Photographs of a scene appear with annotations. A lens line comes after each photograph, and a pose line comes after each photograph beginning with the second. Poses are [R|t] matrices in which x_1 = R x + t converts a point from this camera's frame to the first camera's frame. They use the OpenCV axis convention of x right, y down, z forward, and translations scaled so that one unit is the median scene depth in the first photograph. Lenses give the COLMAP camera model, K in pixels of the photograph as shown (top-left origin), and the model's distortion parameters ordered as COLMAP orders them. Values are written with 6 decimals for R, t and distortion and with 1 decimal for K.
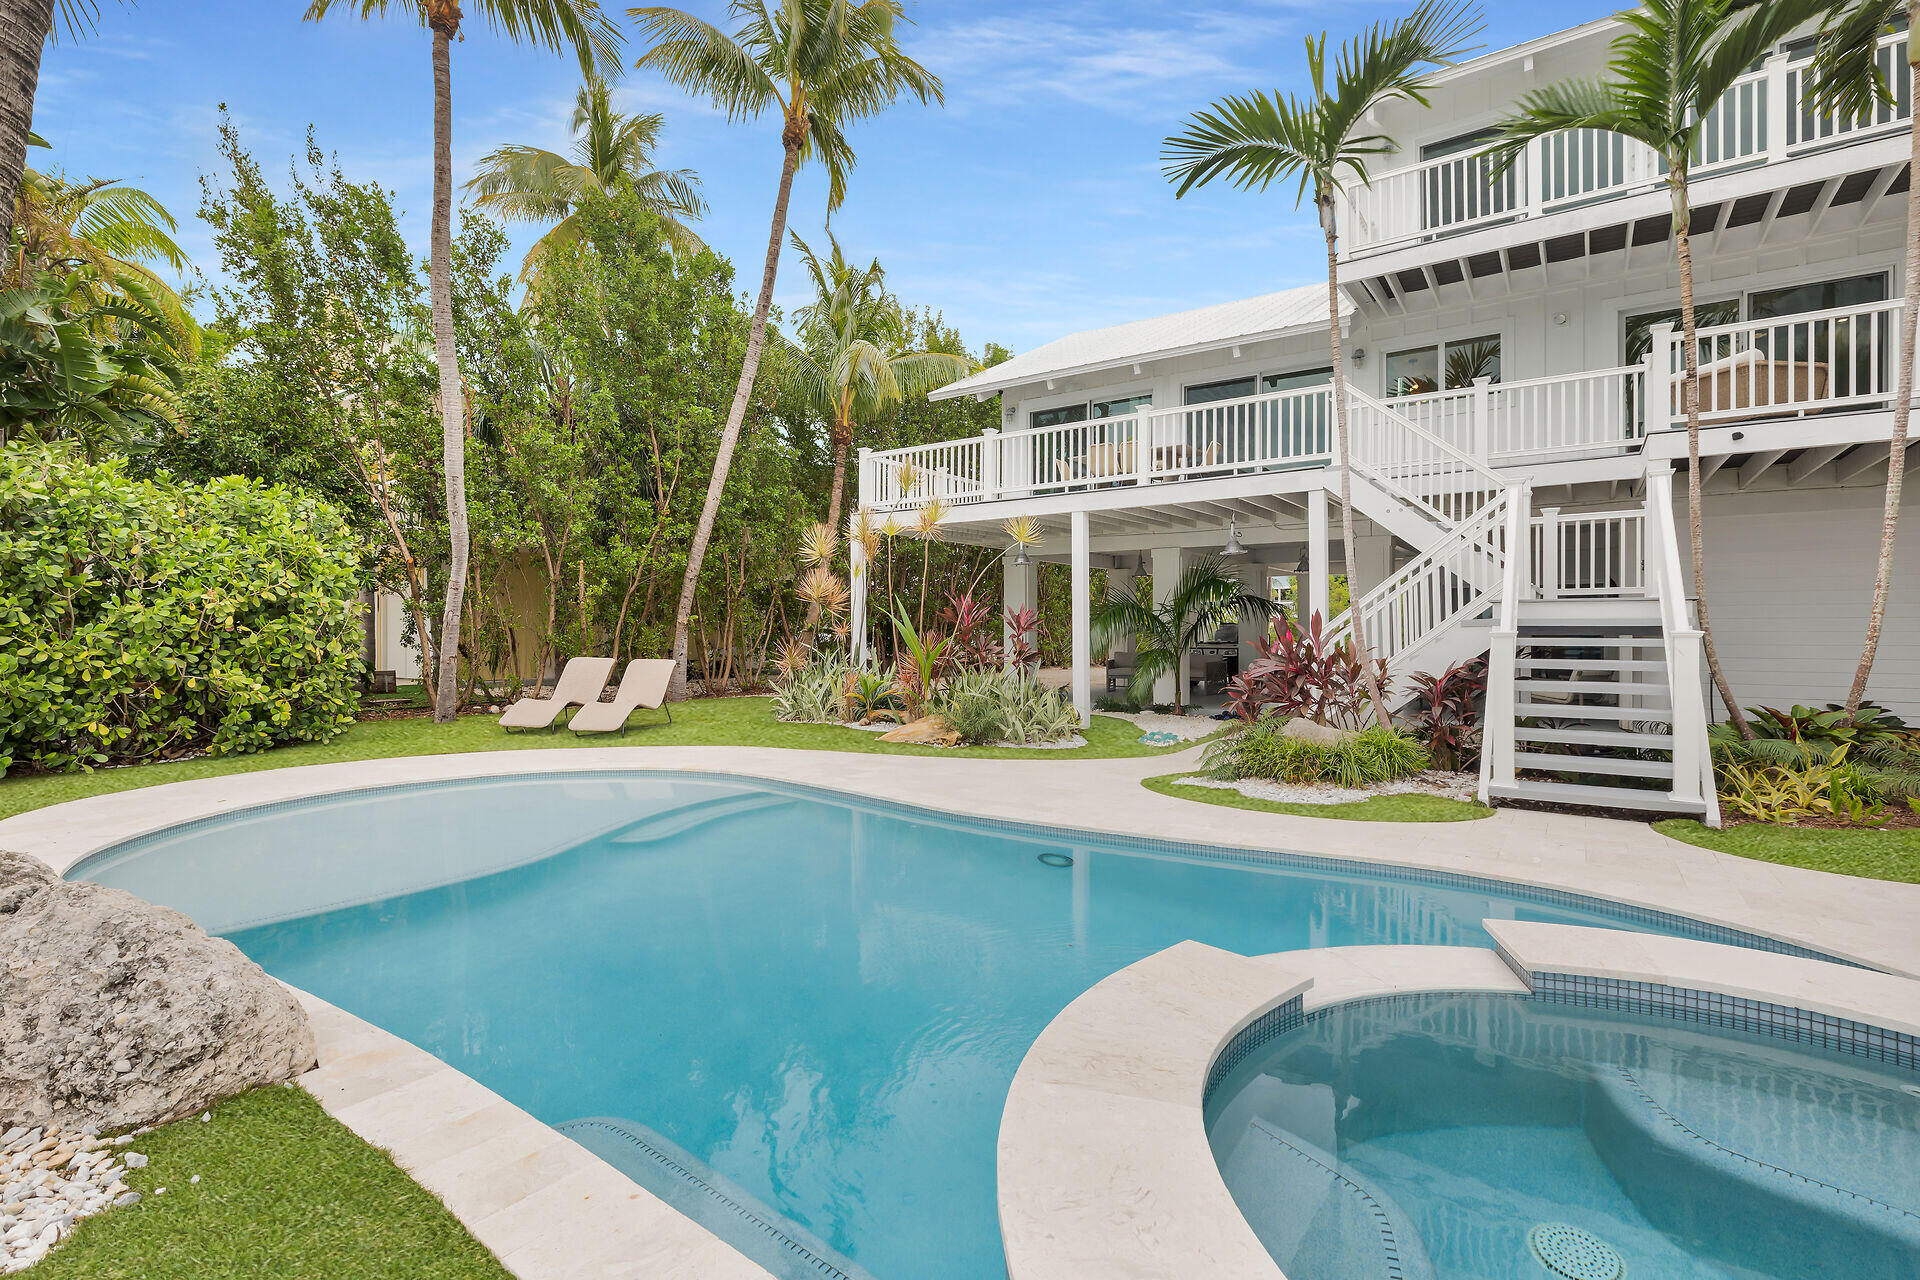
lens RADIAL K [[926.3, 0, 960.0], [0, 926.3, 640.0], [0, 0, 1]] dist [-0.000721, -0.000303]
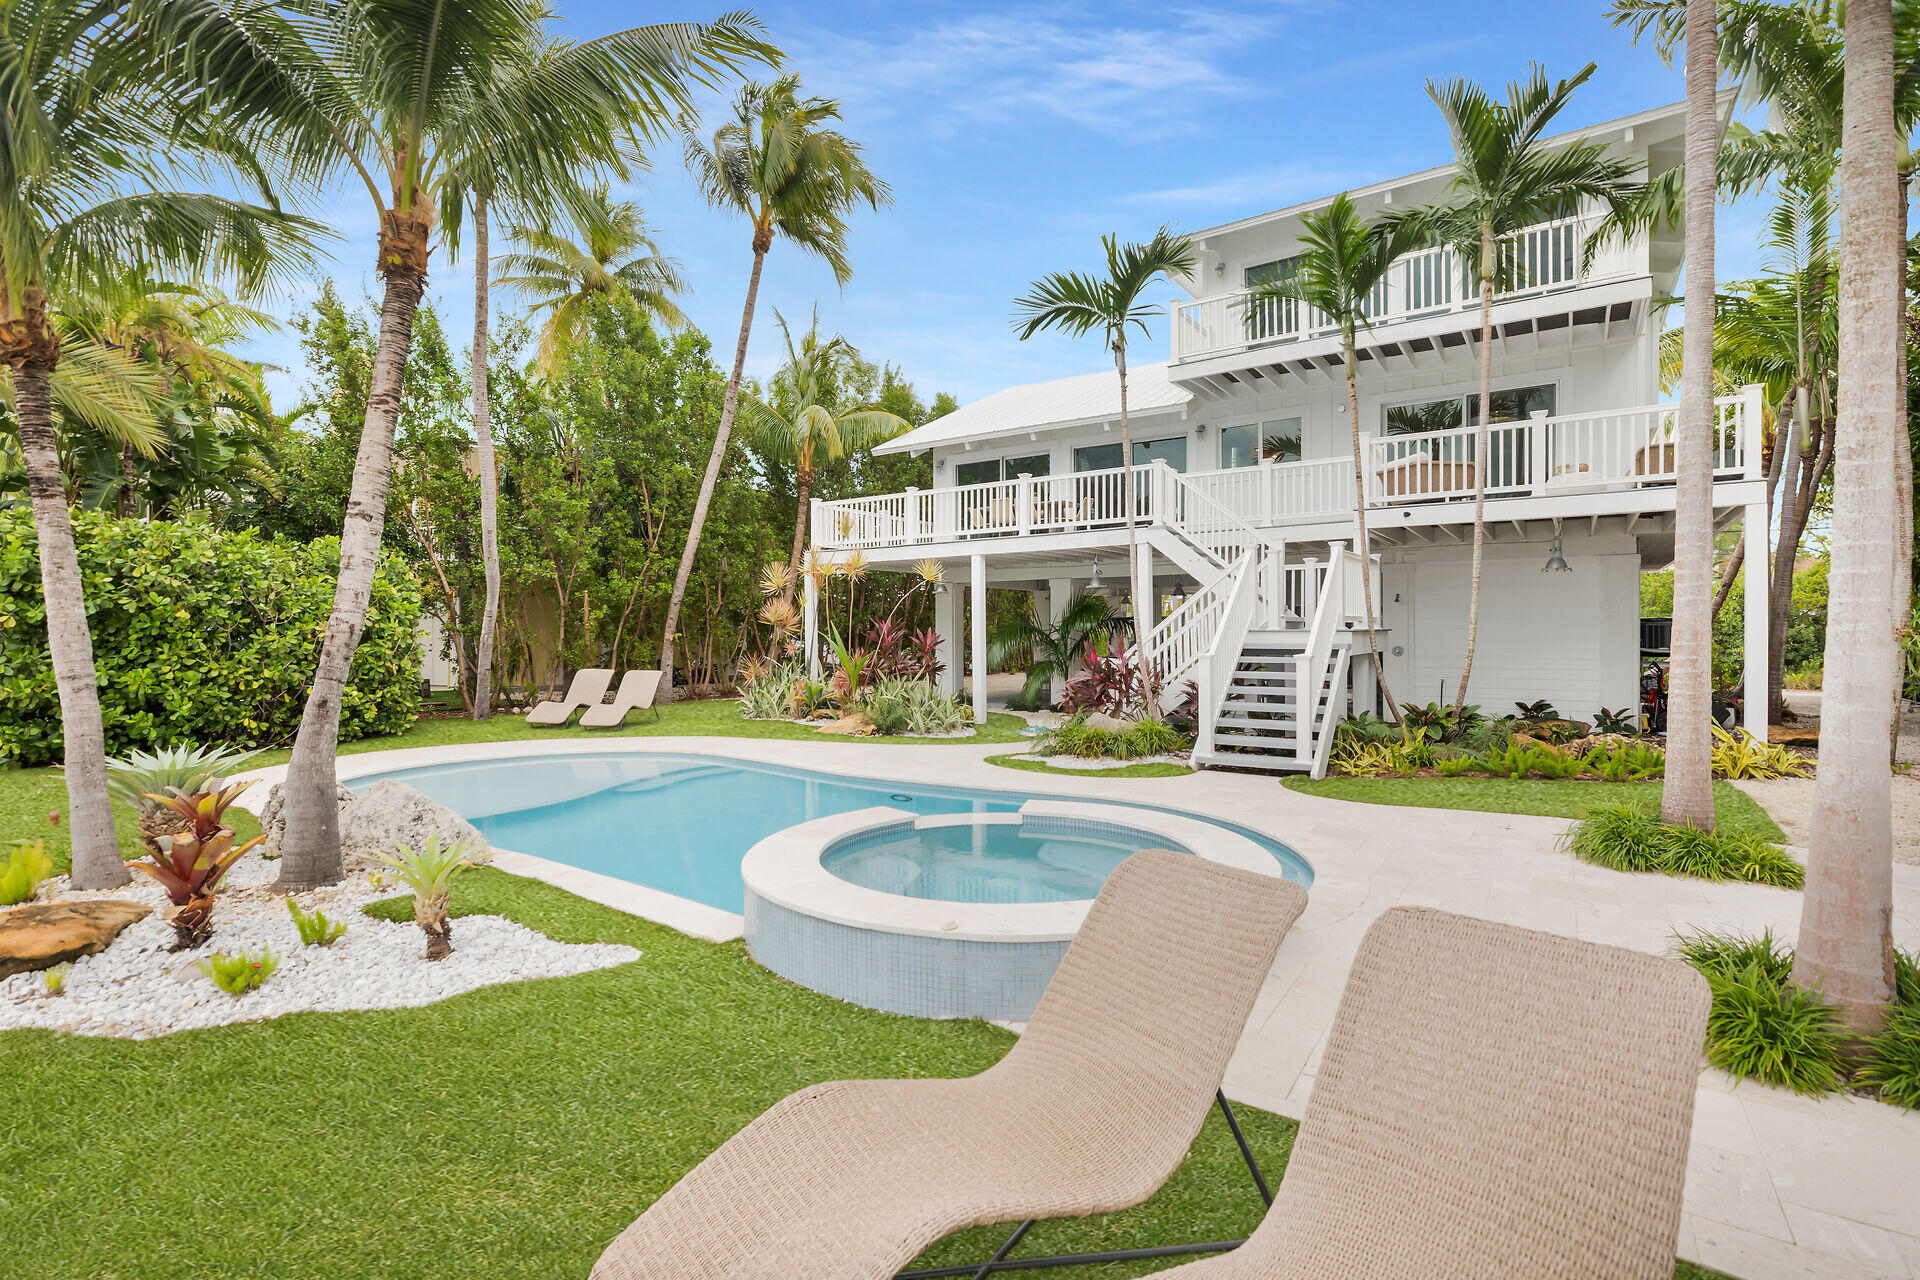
lens RADIAL K [[980.6, 0, 988.9], [0, 980.6, 638.4], [0, 0, 1]] dist [0.000622, 0.000425]
pose [[0.999870, -0.002369, 0.015956, 0.119281], [0.002392, 0.999996, -0.001432, -0.019737], [-0.015953, 0.001470, 0.999872, -0.350533]]
